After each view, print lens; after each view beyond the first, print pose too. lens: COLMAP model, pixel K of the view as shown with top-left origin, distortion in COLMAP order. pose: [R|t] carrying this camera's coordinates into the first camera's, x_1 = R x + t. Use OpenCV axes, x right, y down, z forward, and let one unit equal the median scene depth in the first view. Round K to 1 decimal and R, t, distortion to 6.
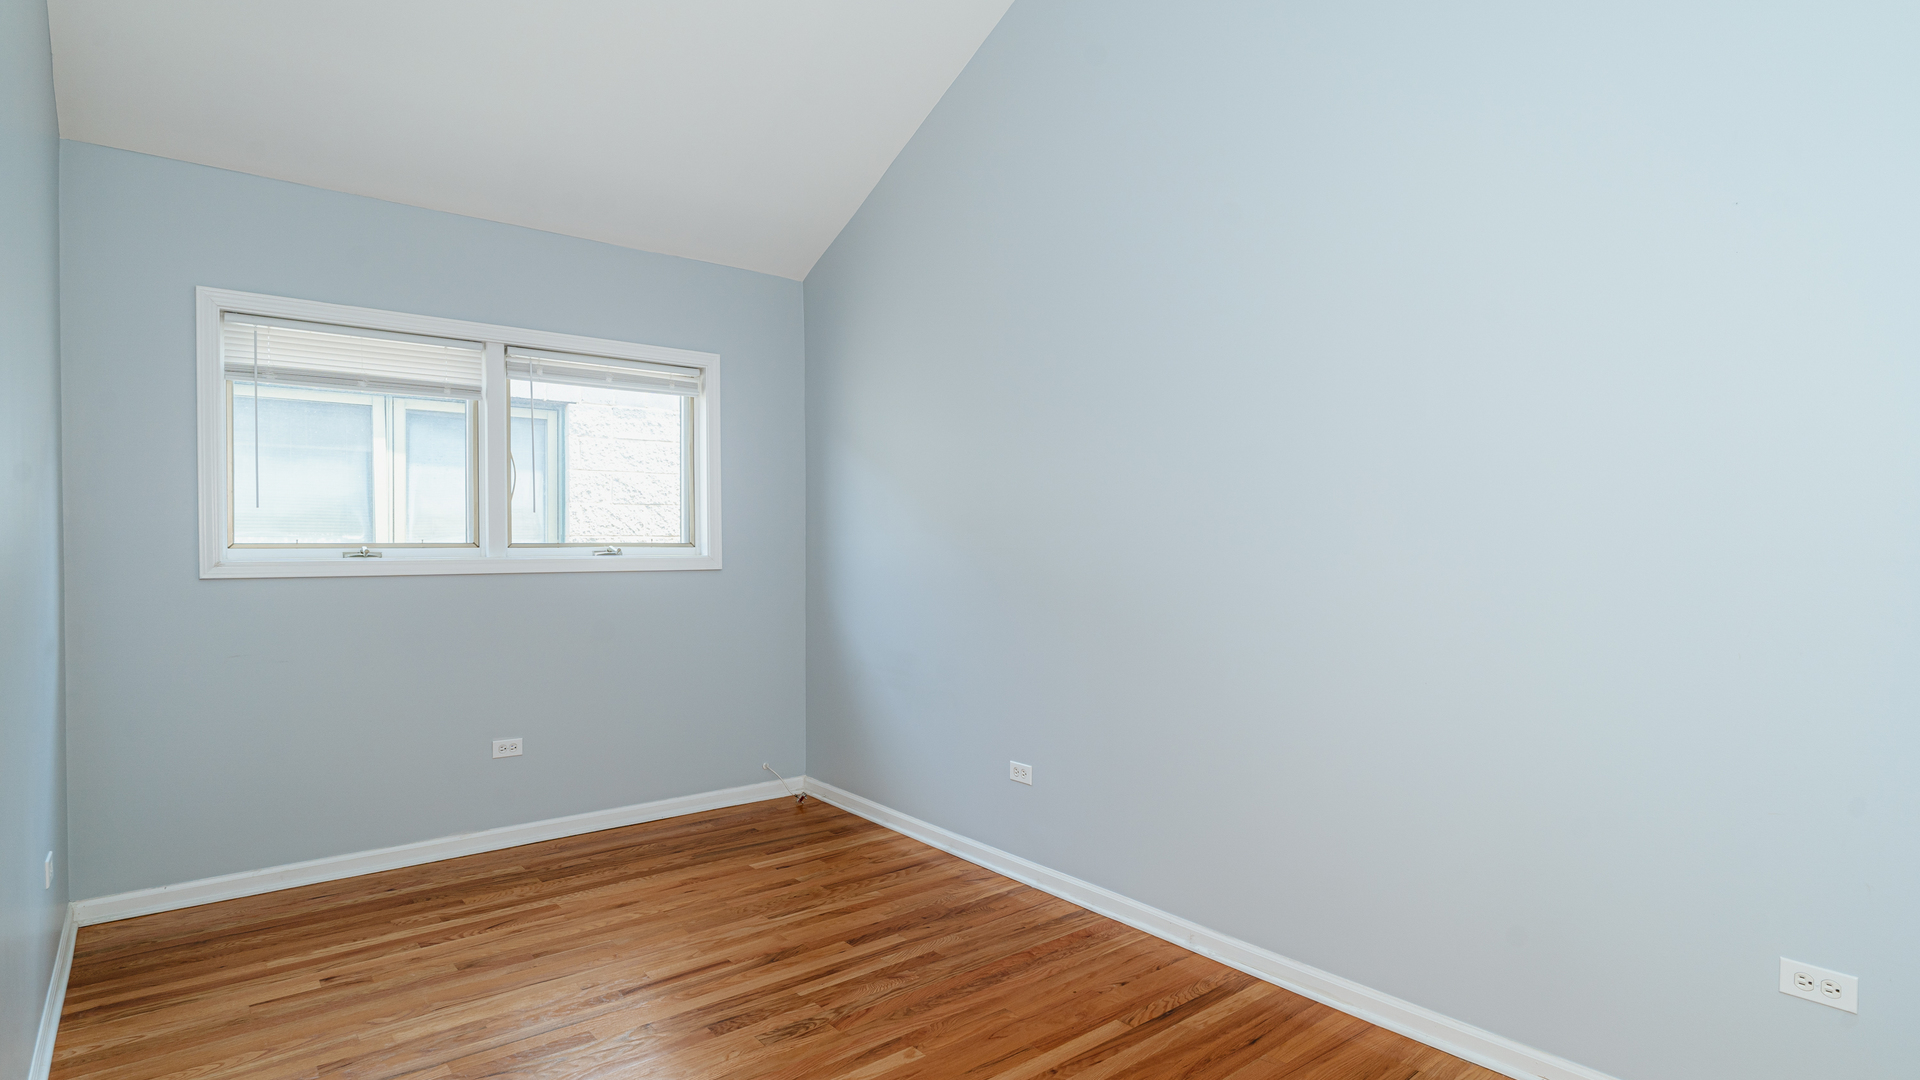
lens RADIAL K [[976.4, 0, 945.7], [0, 976.4, 555.0], [0, 0, 1]] dist [-0.004849, 0.001192]
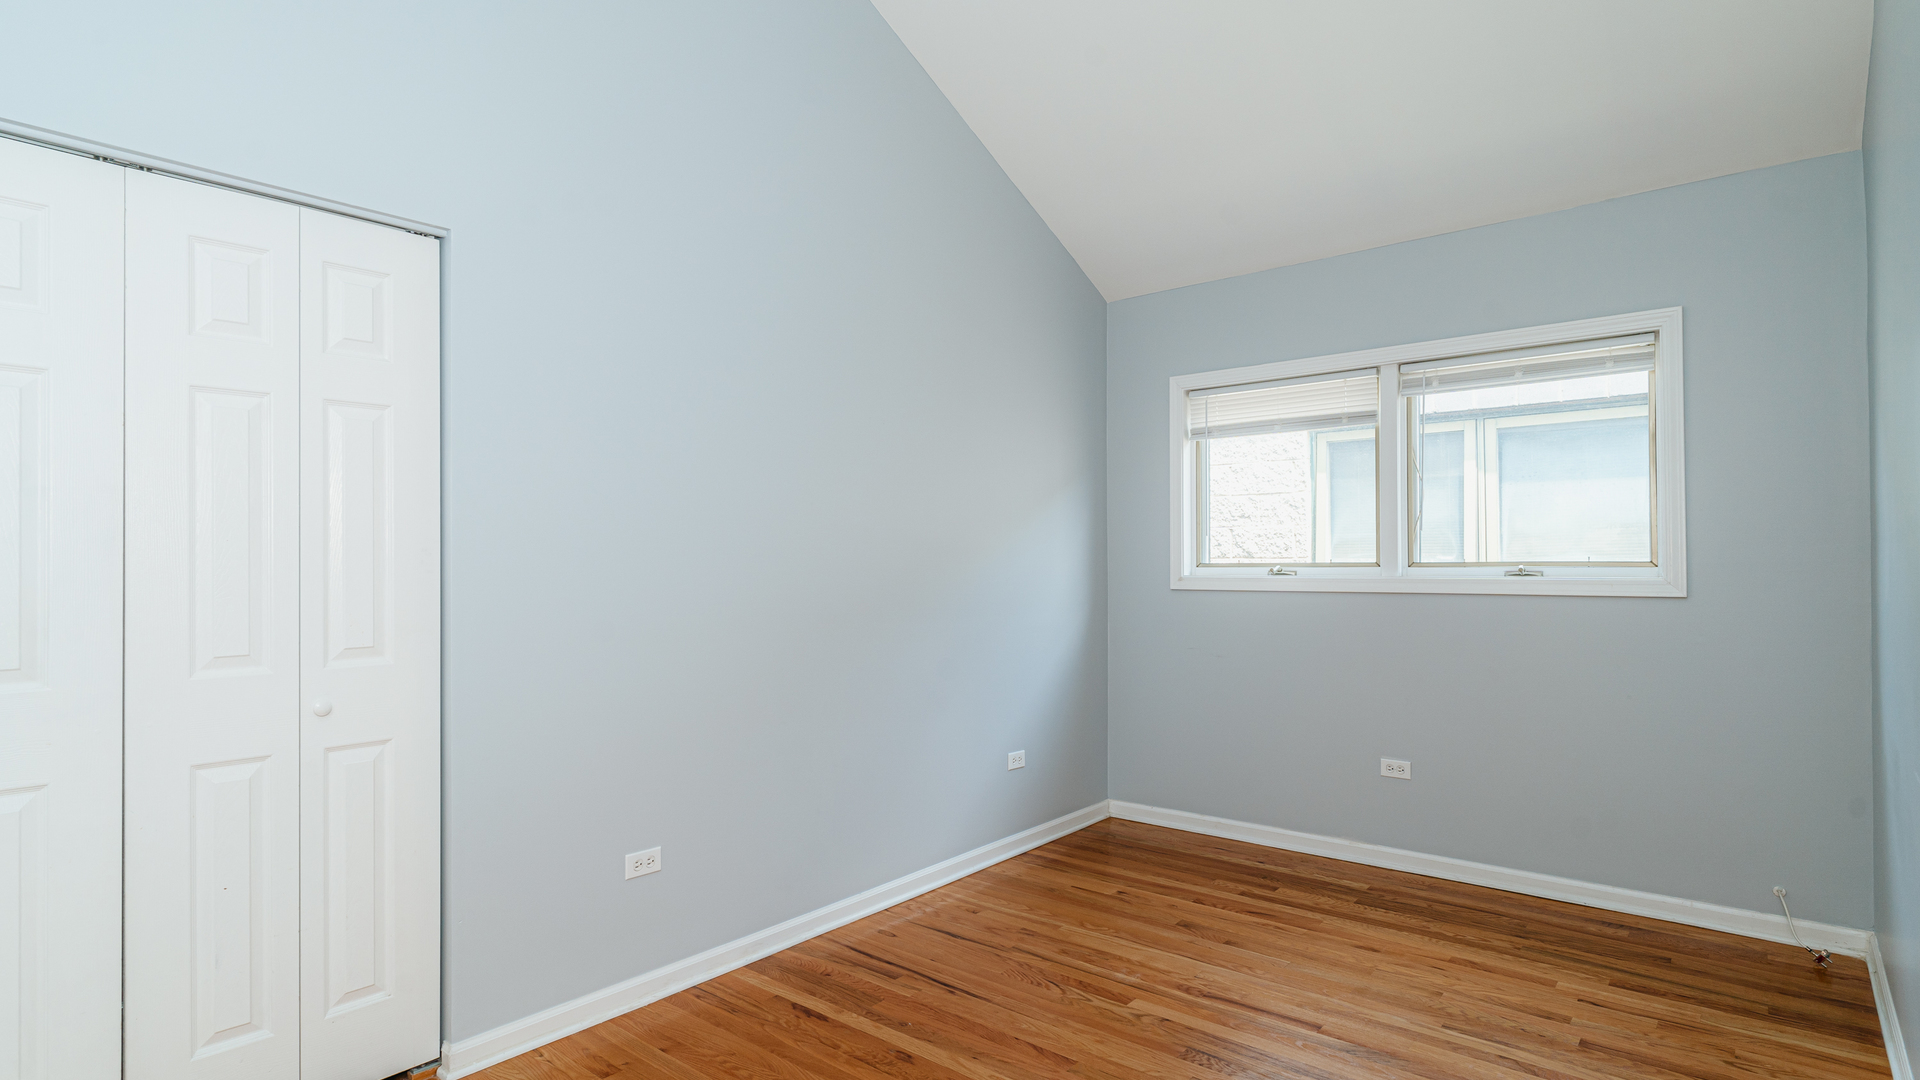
lens RADIAL K [[976.4, 0, 945.7], [0, 976.4, 555.0], [0, 0, 1]] dist [-0.004849, 0.001192]
pose [[0.182697, -0.010900, -0.983109, 0.456515], [-0.010466, 0.999860, -0.013031, -0.002116], [0.983114, 0.012670, 0.182558, 0.375546]]
